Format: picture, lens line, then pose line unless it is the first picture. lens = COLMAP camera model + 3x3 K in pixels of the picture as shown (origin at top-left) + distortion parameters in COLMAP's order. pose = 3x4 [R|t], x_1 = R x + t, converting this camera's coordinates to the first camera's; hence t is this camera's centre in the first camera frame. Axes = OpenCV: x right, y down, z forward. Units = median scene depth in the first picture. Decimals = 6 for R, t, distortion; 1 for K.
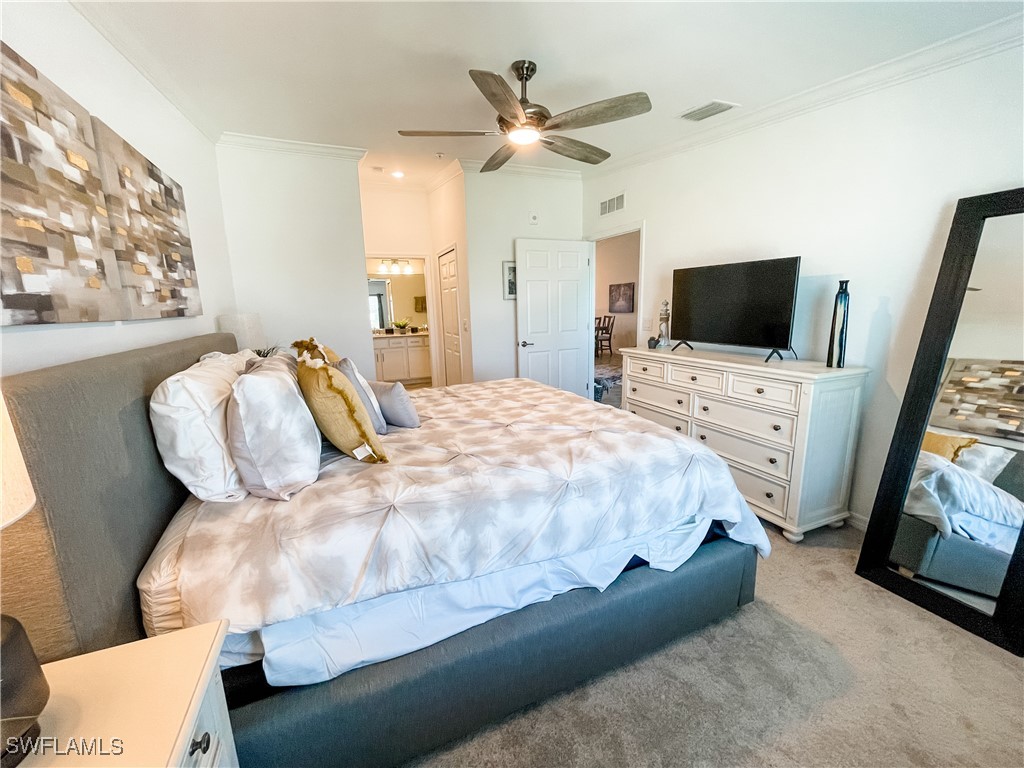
lens RADIAL K [[407.6, 0, 512.0], [0, 407.6, 384.0], [0, 0, 1]] dist [-0.000574, -0.000385]
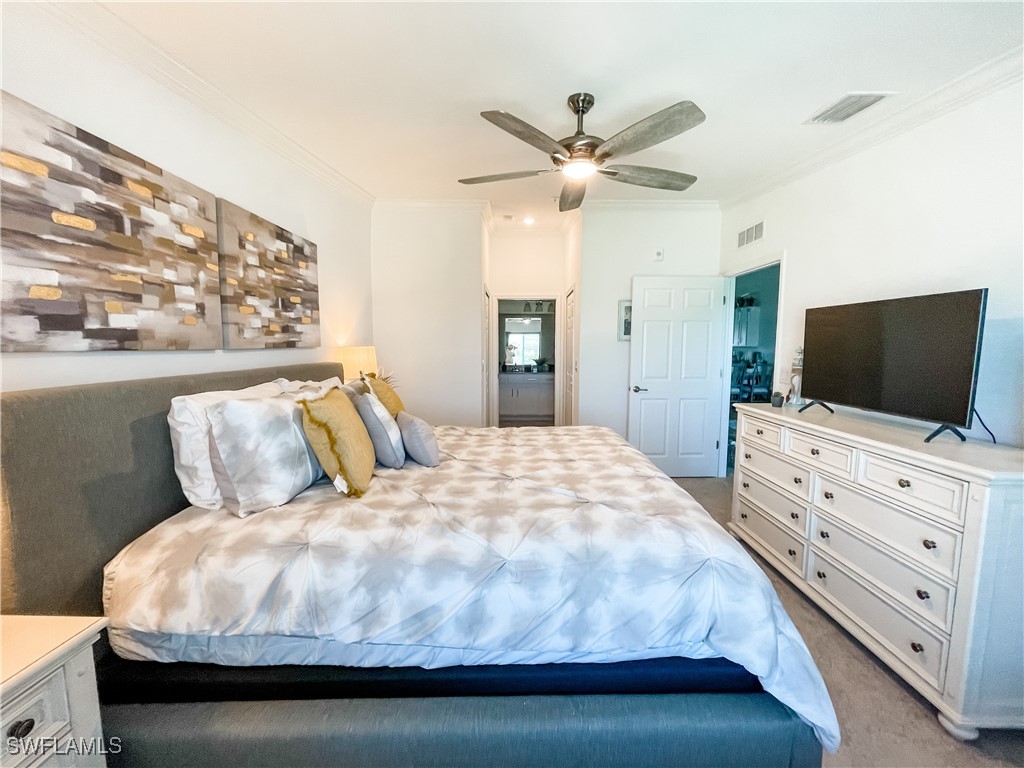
lens RADIAL K [[409.2, 0, 524.7], [0, 409.2, 387.1], [0, 0, 1]] dist [-0.016252, 0.008010]
pose [[0.923028, 0.069888, -0.378332, 0.354860], [-0.101579, 0.992738, -0.064441, -0.045769], [0.371081, 0.097911, 0.923424, 0.161891]]
